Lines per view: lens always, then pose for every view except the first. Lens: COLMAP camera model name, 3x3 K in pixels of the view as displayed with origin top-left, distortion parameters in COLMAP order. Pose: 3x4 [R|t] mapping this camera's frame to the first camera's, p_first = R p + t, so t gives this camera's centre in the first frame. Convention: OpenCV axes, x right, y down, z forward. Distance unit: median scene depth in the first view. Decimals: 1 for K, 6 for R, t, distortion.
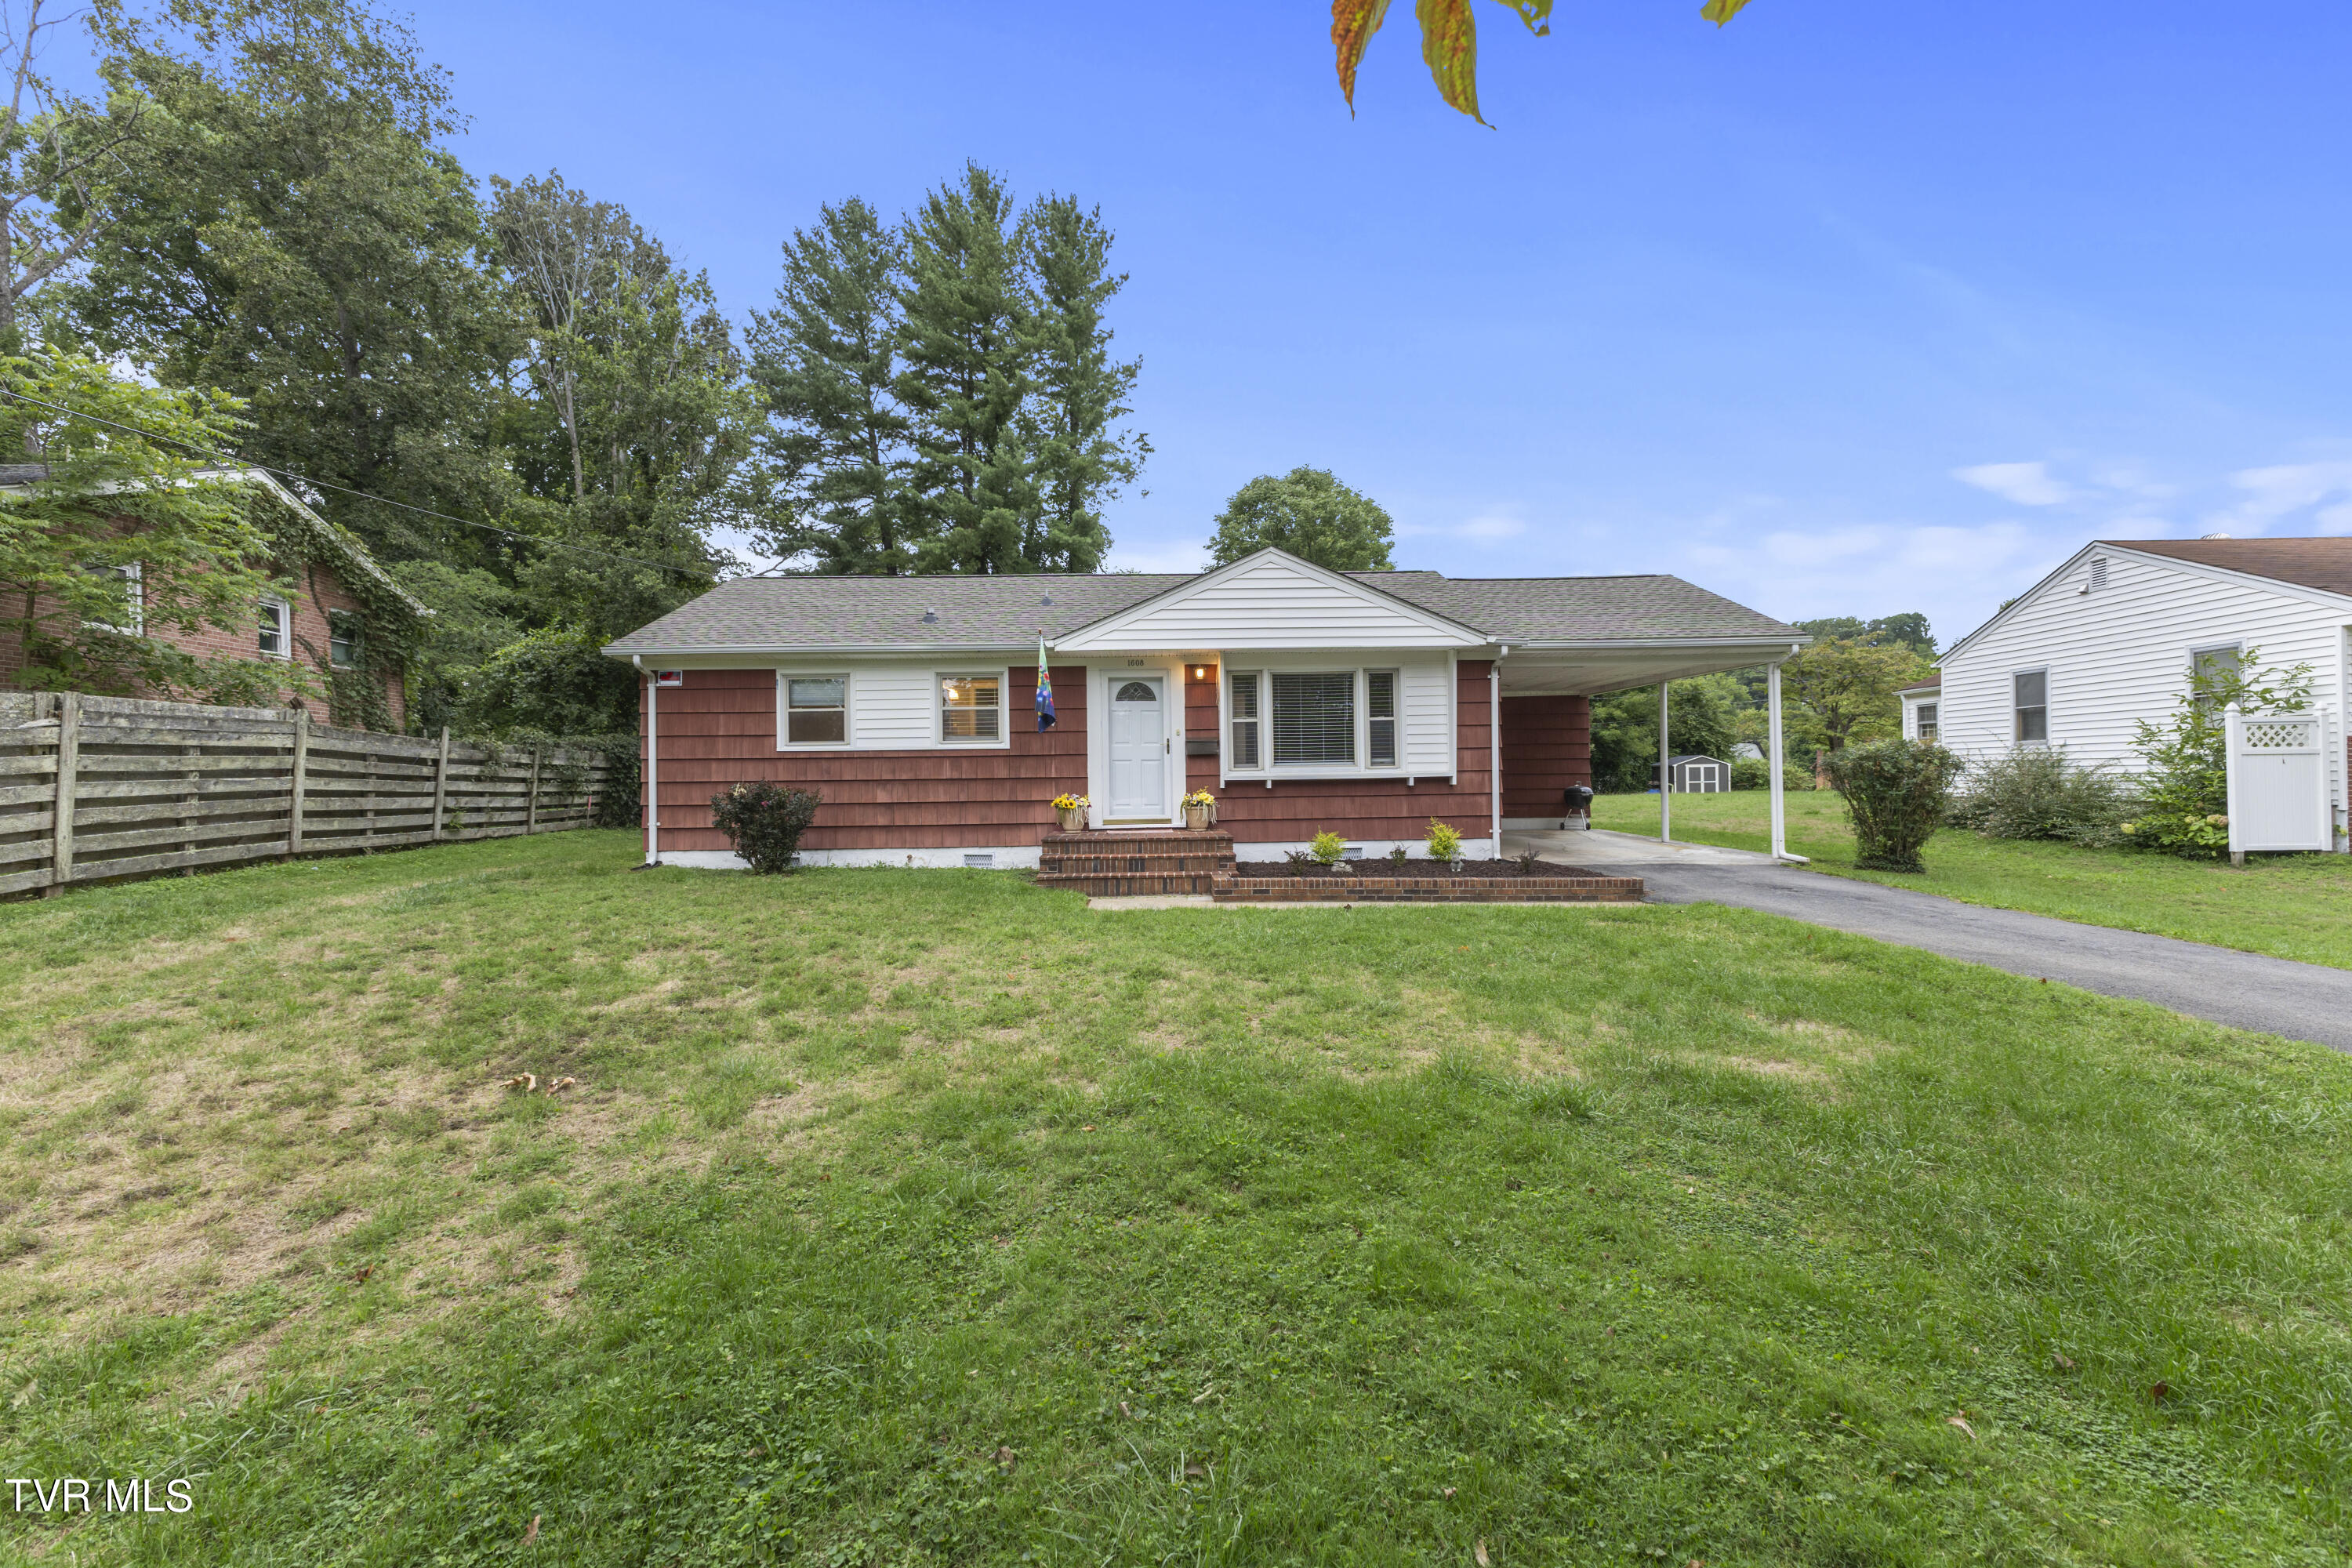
lens RADIAL K [[1011.6, 0, 1176.3], [0, 1011.6, 778.1], [0, 0, 1]] dist [0.008878, -0.000272]
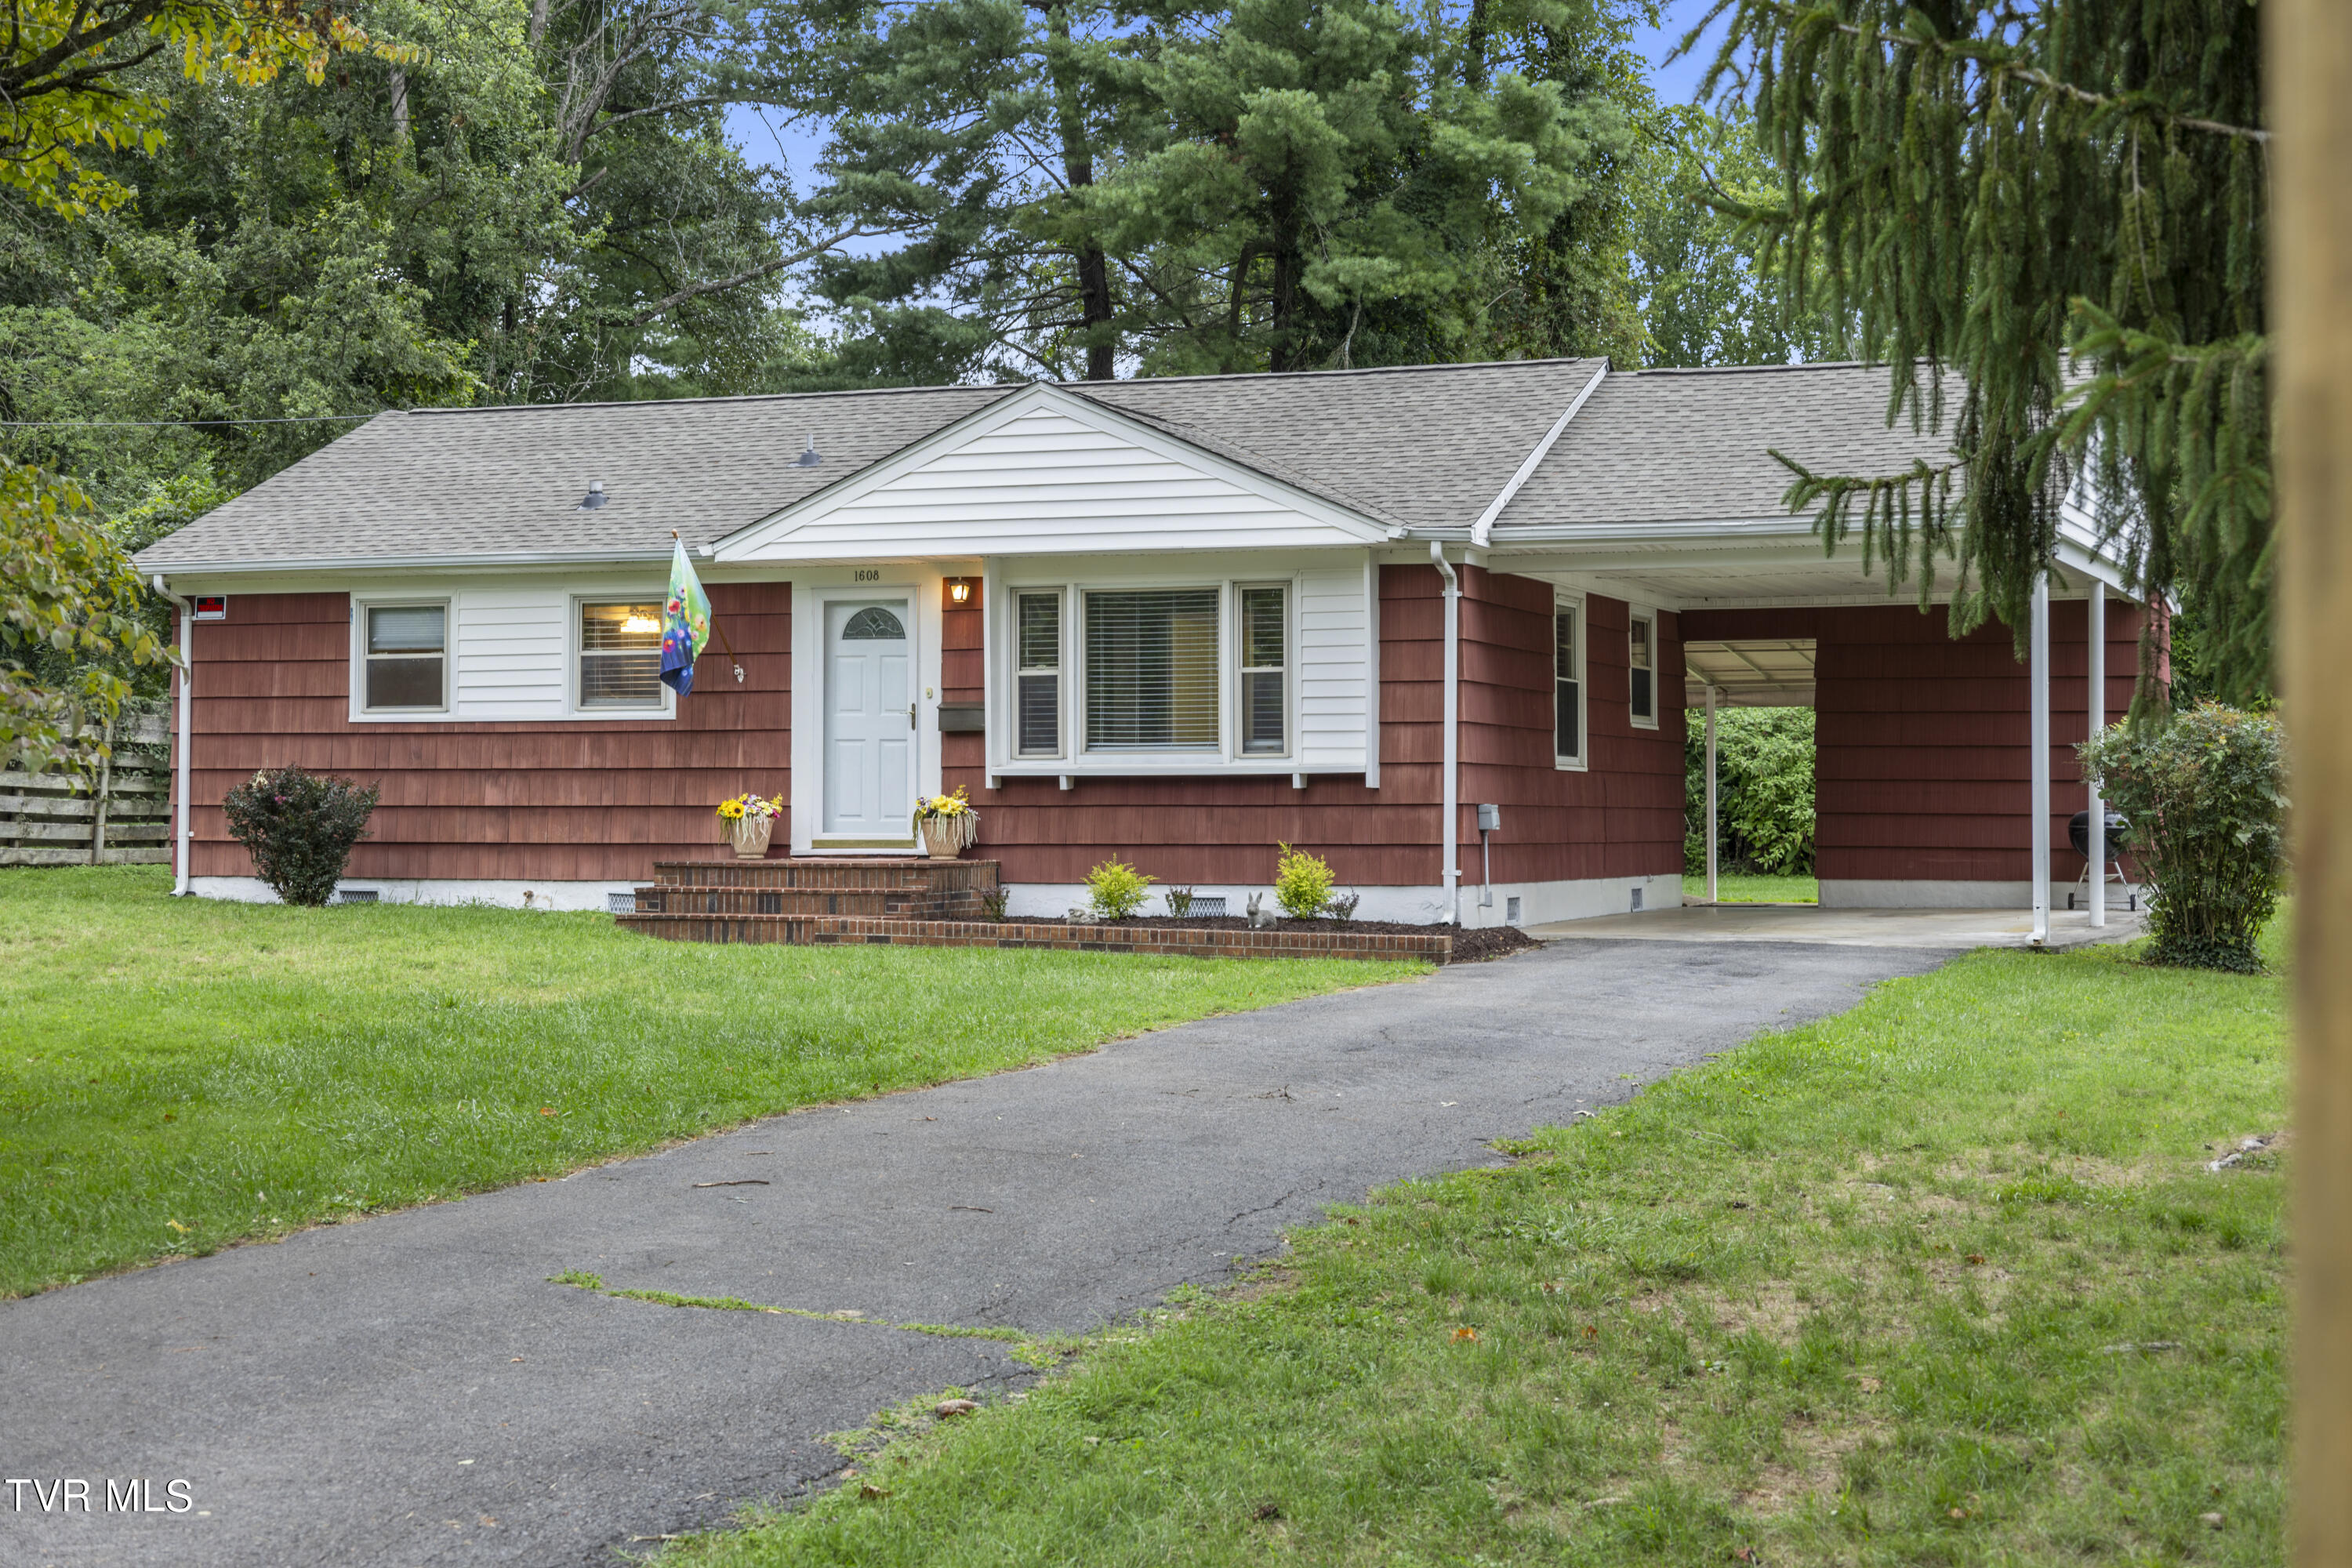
lens RADIAL K [[3712.3, 0, 1176.0], [0, 3712.3, 784.0], [0, 0, 1]] dist [-0.002206, -0.078291]
pose [[0.929068, 0.011306, -0.369736, 0.933820], [-0.014458, 0.999879, -0.005757, 0.017912], [0.369626, 0.010694, 0.929119, -0.951456]]
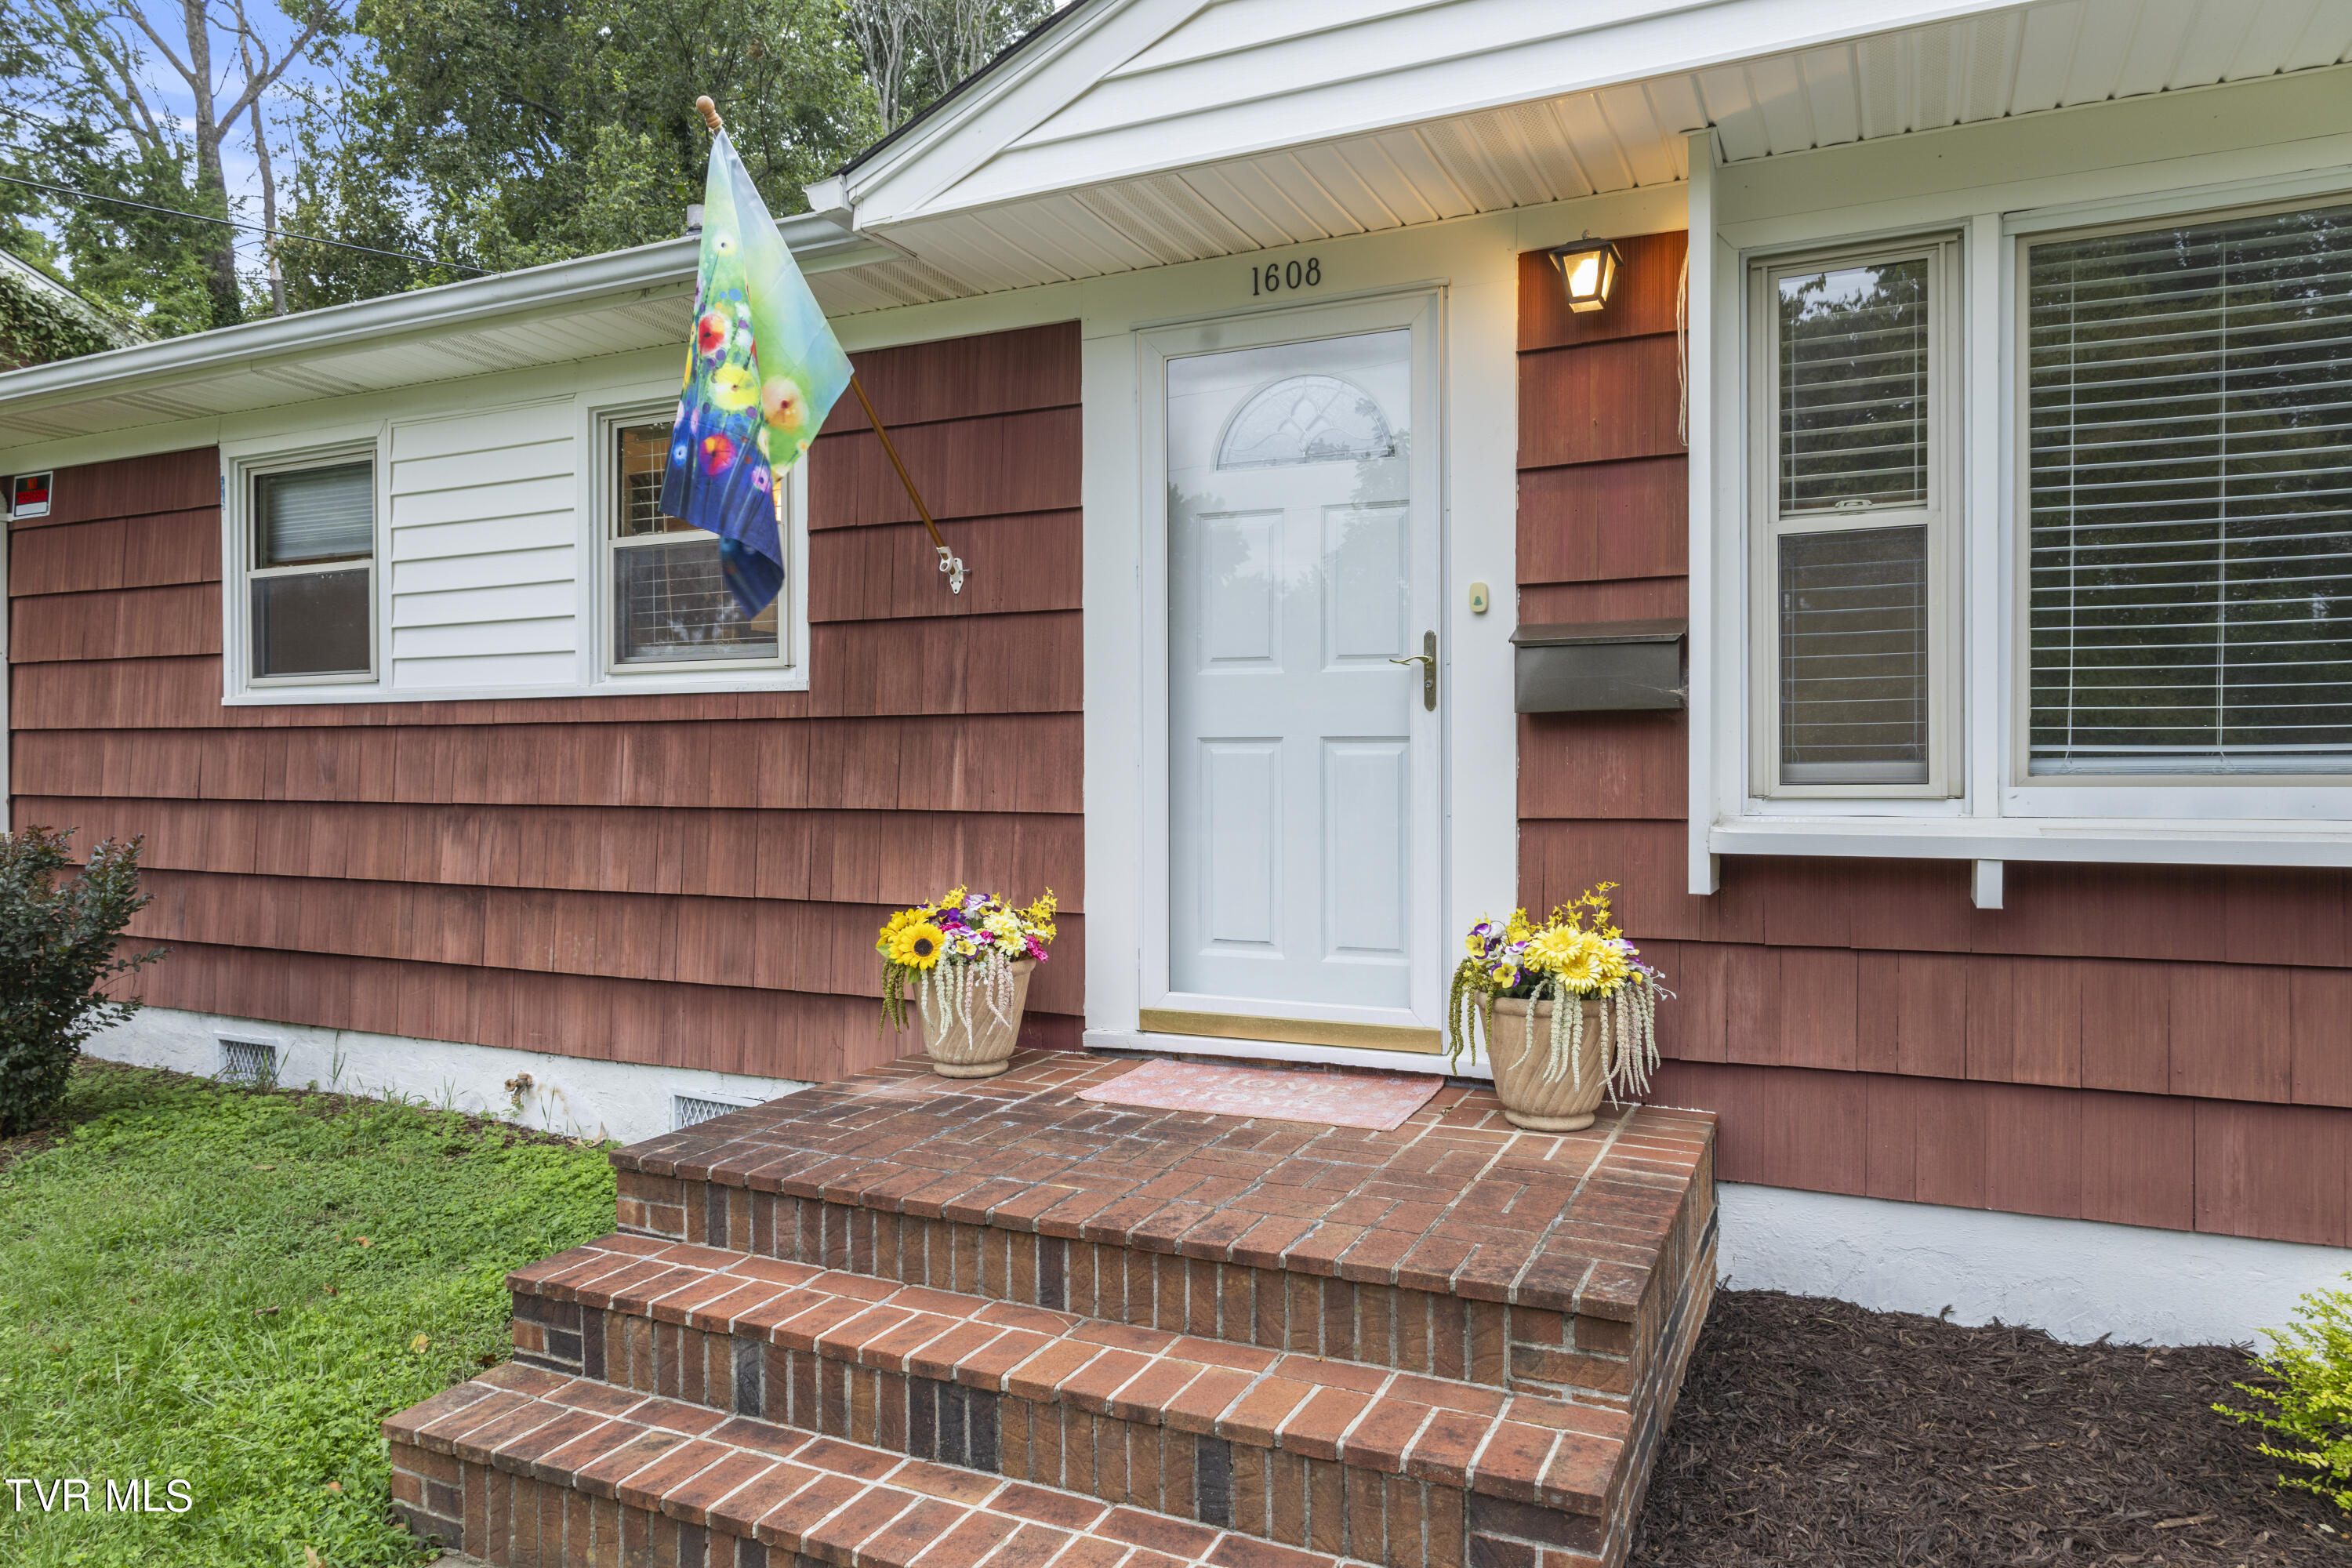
lens RADIAL K [[1535.0, 0, 1176.0], [0, 1535.0, 784.0], [0, 0, 1]] dist [-0.000264, -0.000046]
pose [[0.892512, 0.017333, -0.450691, 0.085360], [-0.007029, 0.999674, 0.024527, -0.015990], [0.450970, -0.018723, 0.892343, 0.703441]]
